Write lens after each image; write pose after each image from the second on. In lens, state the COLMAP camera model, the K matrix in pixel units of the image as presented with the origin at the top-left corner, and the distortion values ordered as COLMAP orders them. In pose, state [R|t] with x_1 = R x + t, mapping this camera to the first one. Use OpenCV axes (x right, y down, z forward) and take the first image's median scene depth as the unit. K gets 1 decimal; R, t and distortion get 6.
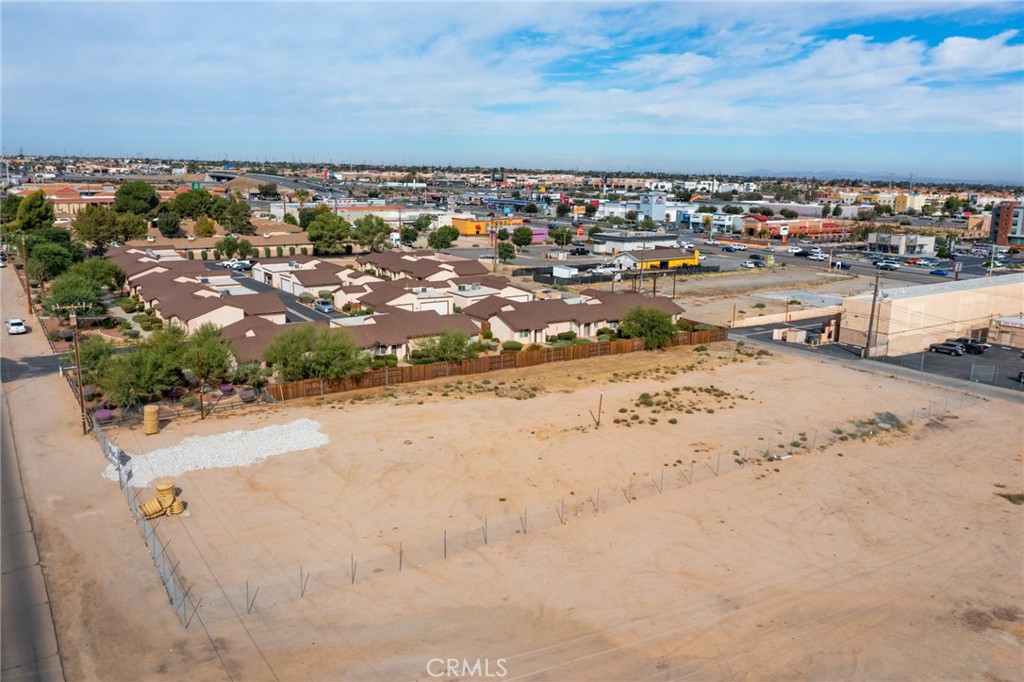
lens RADIAL K [[803.8, 0, 510.2], [0, 803.8, 339.5], [0, 0, 1]] dist [-0.023351, 0.008379]
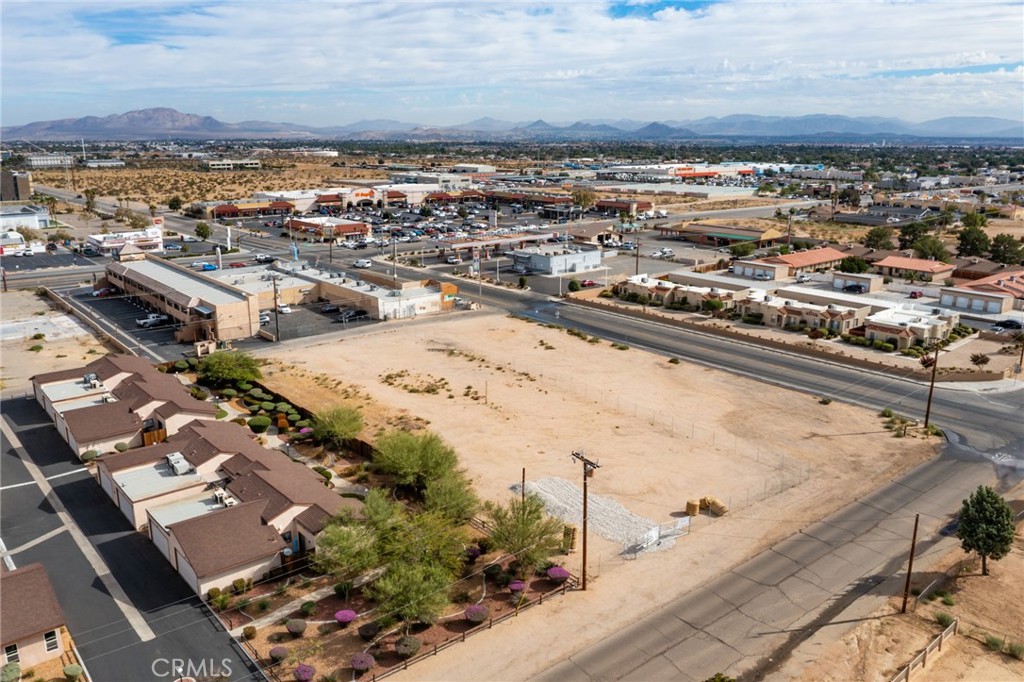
lens RADIAL K [[803.8, 0, 510.2], [0, 803.8, 339.5], [0, 0, 1]] dist [-0.023351, 0.008379]
pose [[-0.101520, -0.267842, 0.958099, -1.203190], [0.204301, 0.936935, 0.283574, -0.386471], [-0.973630, 0.224529, -0.040397, 0.959684]]
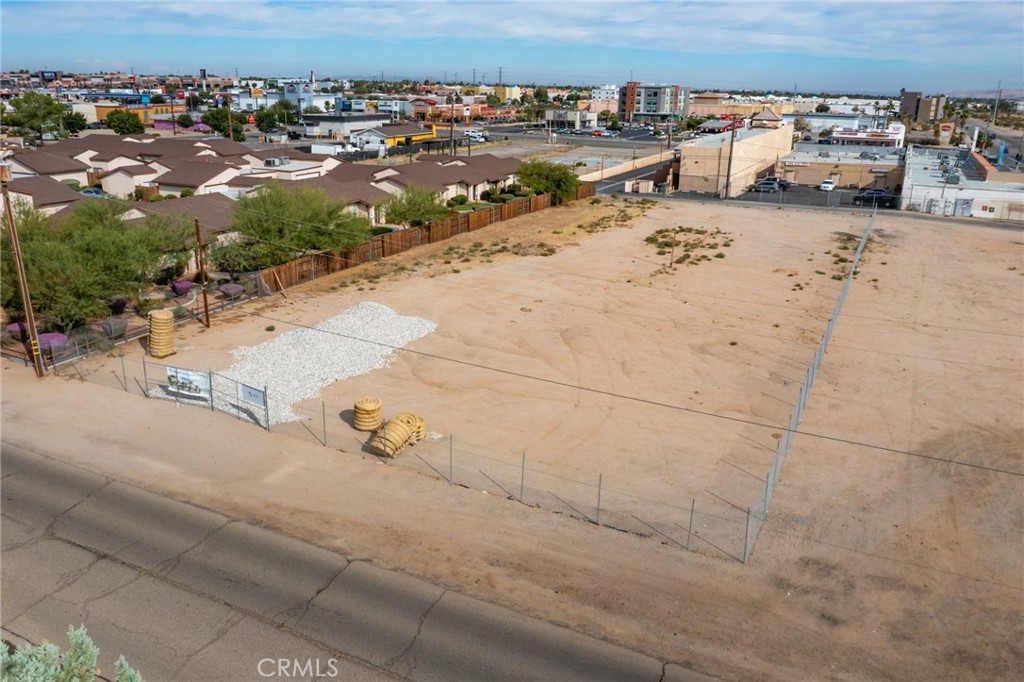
lens RADIAL K [[803.8, 0, 510.2], [0, 803.8, 339.5], [0, 0, 1]] dist [-0.023351, 0.008379]
pose [[0.864050, -0.158400, 0.477837, -0.464233], [0.104775, 0.985006, 0.137063, 0.044360], [-0.492382, -0.068364, 0.867690, 0.304280]]
